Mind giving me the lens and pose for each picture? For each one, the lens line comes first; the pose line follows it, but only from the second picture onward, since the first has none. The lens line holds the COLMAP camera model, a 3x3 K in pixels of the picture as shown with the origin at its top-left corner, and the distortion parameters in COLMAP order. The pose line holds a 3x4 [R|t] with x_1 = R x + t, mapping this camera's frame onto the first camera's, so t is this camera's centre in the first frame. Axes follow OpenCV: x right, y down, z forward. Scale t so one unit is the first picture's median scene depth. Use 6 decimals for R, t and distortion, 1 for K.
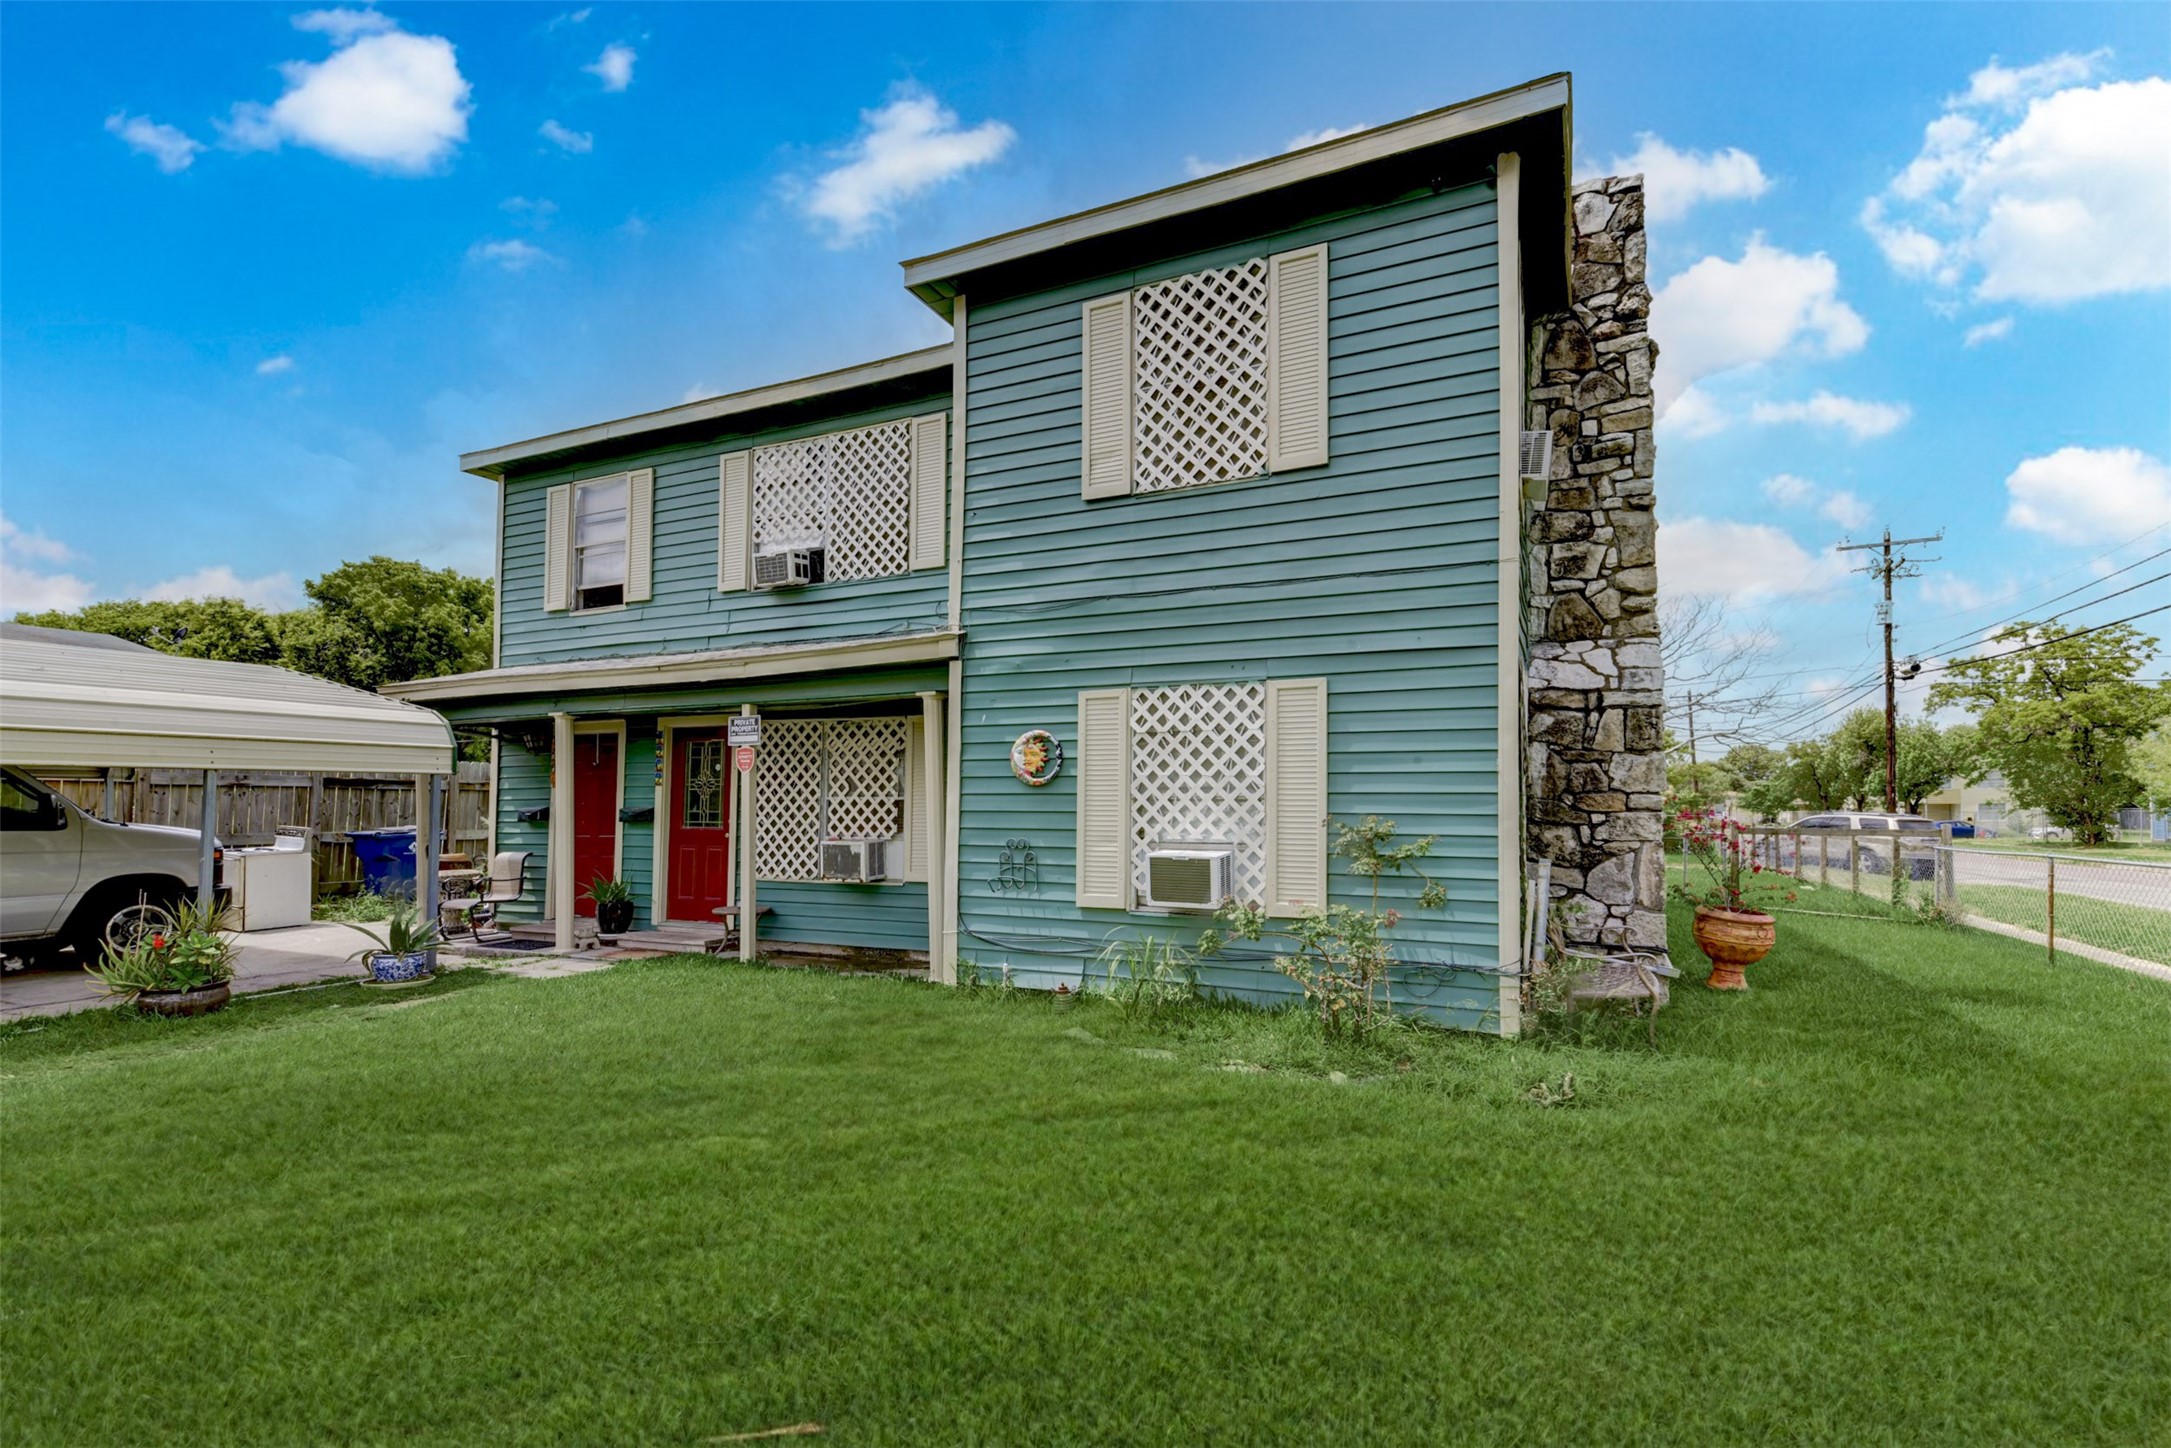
lens RADIAL K [[885.9, 0, 1123.7], [0, 885.9, 770.1], [0, 0, 1]] dist [0.001599, -0.000004]
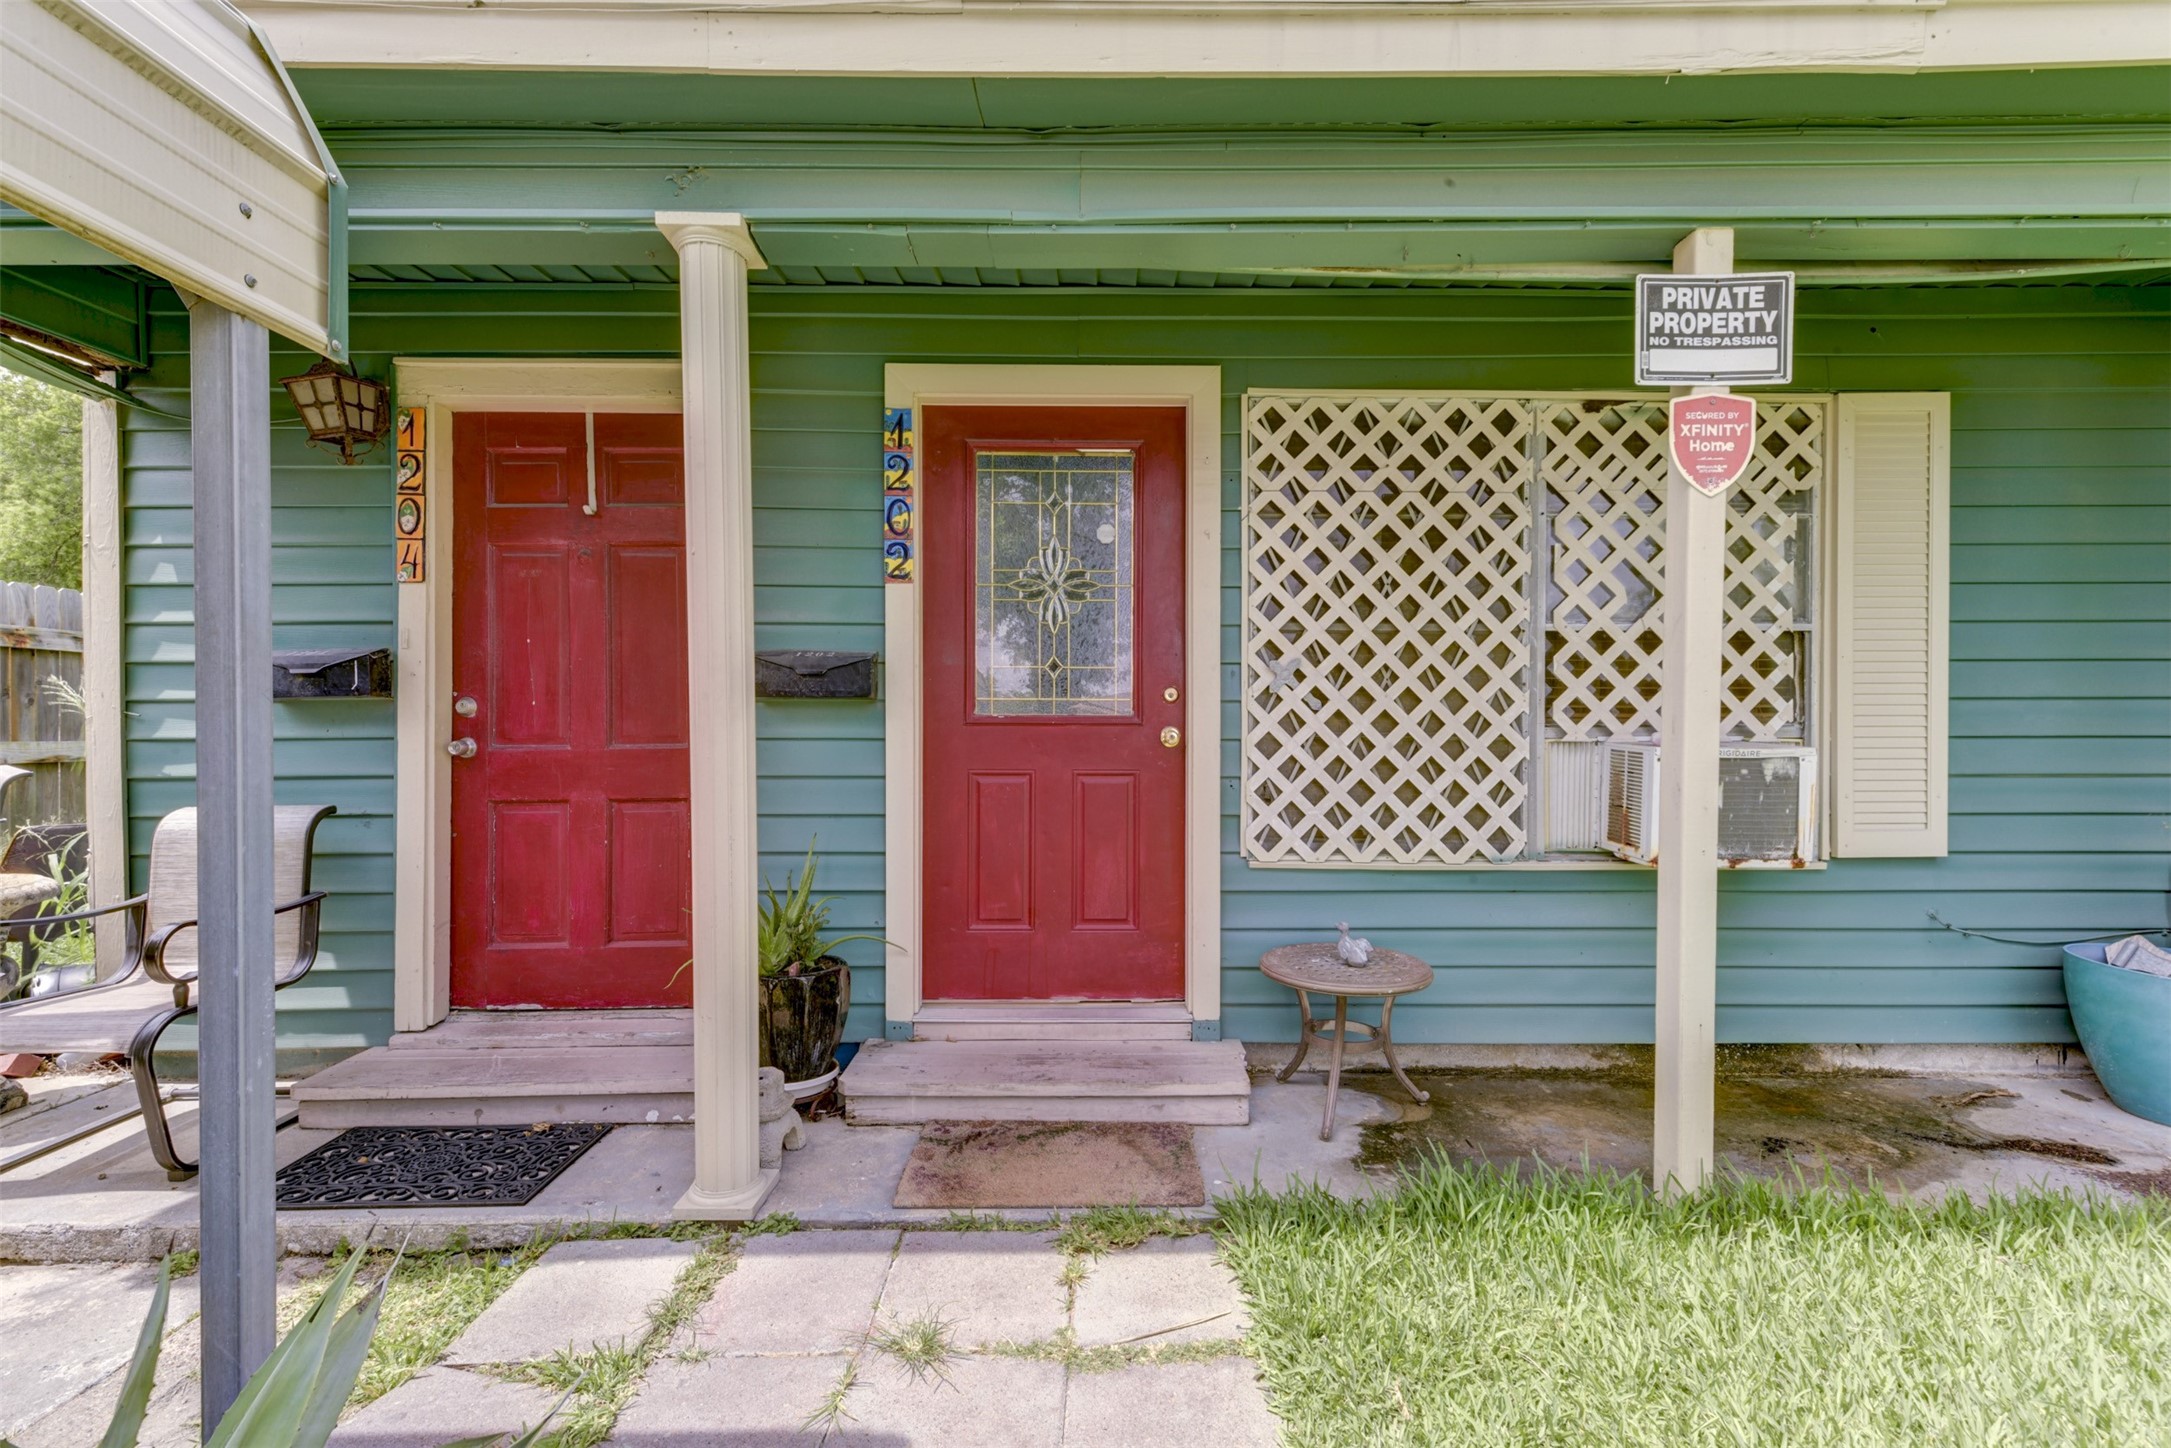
lens RADIAL K [[940.9, 0, 1092.2], [0, 940.9, 732.3], [0, 0, 1]] dist [0.015988, -0.000014]
pose [[0.929721, -0.001613, 0.368261, -0.848274], [-0.016255, 0.998836, 0.045412, 0.079293], [-0.367905, -0.048207, 0.928613, 0.959709]]
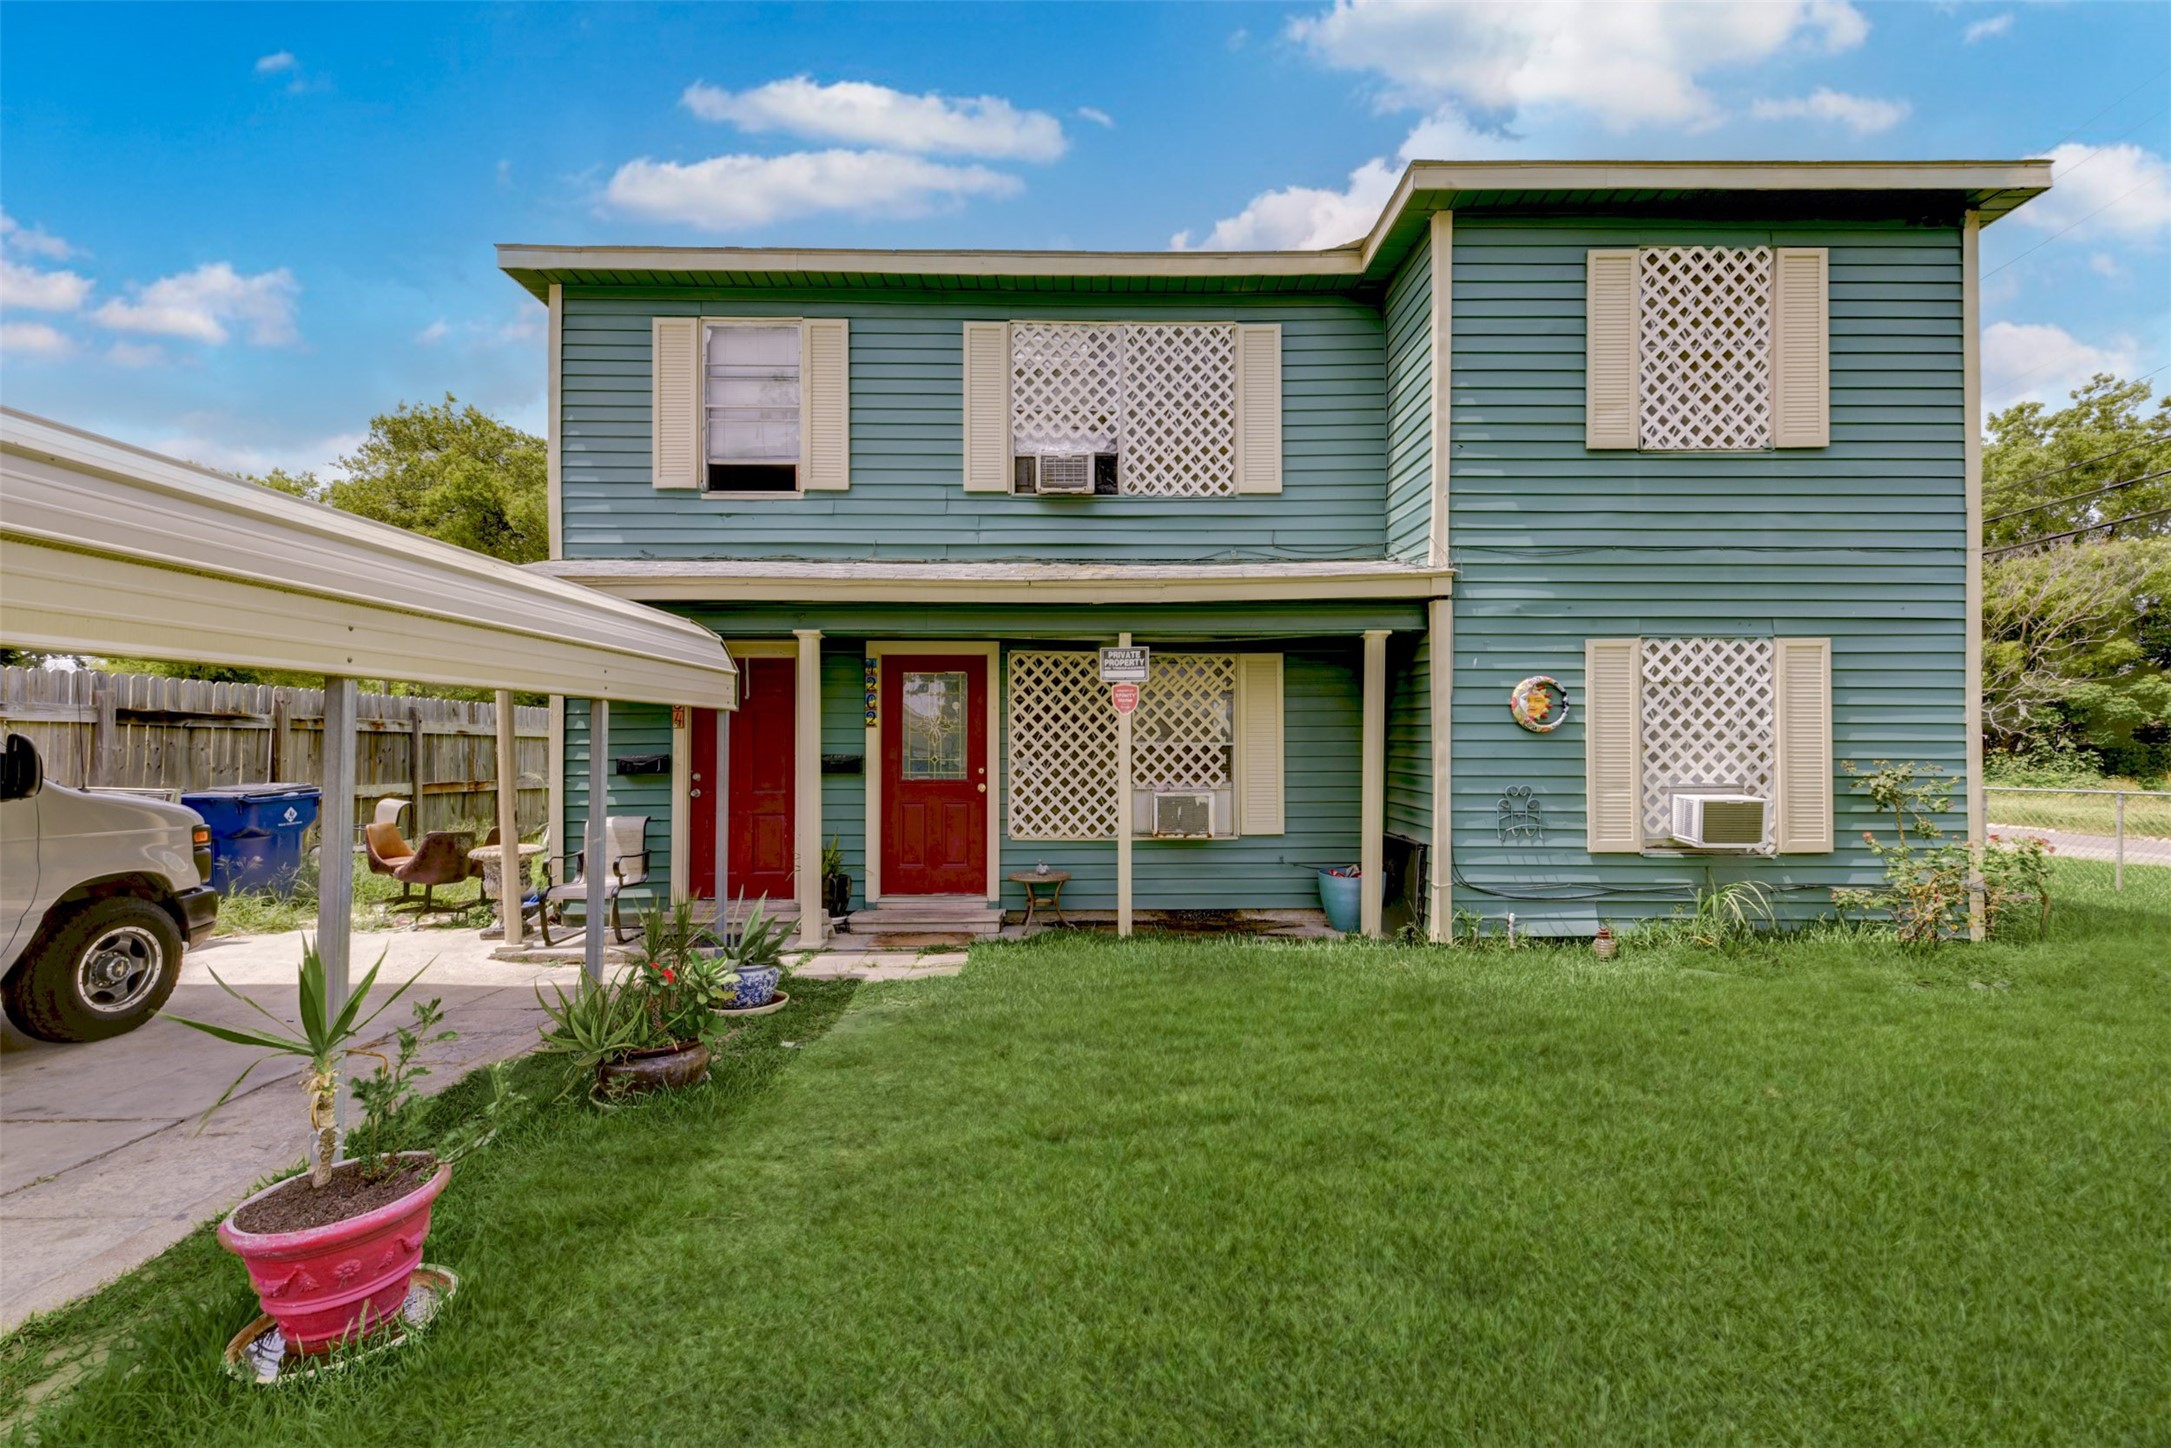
lens RADIAL K [[877.9, 0, 1089.4], [0, 877.9, 729.0], [0, 0, 1]] dist [0.002534, -0.000284]
pose [[0.923174, 0.006595, 0.384325, -0.938867], [-0.014210, 0.999755, 0.016979, 0.004455], [-0.384119, -0.021136, 0.923042, 0.288273]]
